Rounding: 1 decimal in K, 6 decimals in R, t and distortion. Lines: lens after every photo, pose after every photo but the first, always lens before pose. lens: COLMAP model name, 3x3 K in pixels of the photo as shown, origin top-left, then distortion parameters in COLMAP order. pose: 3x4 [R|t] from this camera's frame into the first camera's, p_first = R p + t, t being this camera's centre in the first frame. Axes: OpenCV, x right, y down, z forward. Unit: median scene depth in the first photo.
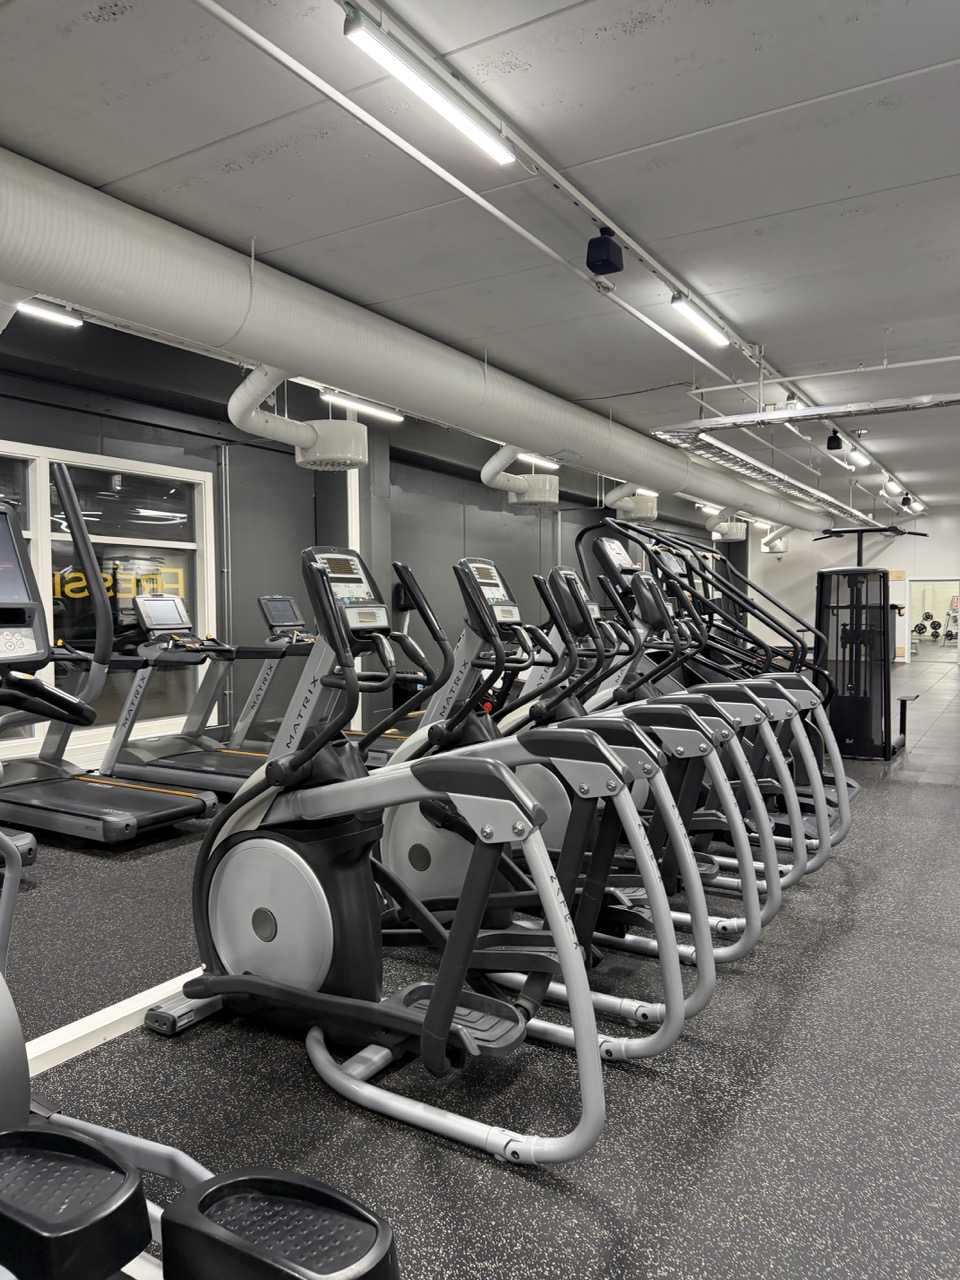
lens RADIAL K [[900.7, 0, 480.0], [0, 900.7, 640.0], [0, 0, 1]] dist [-0.002565, -0.000215]
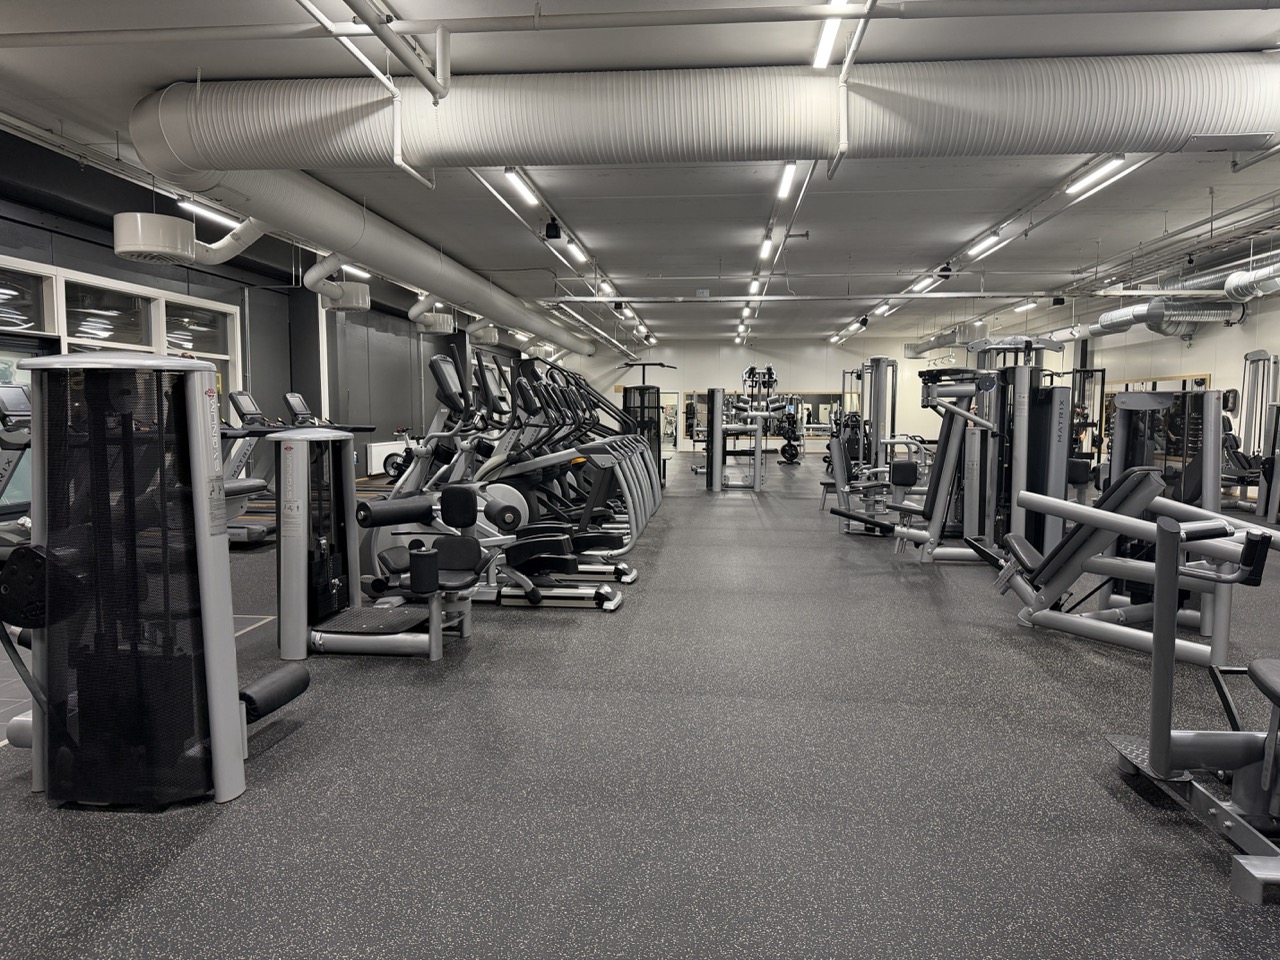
lens RADIAL K [[900.7, 0, 640.0], [0, 900.7, 480.0], [0, 0, 1]] dist [-0.002565, -0.000215]
pose [[0.891156, -0.019481, 0.453278, -0.396318], [0.001321, 0.999185, 0.040346, 0.035996], [-0.453695, -0.035356, 0.890456, -0.592444]]
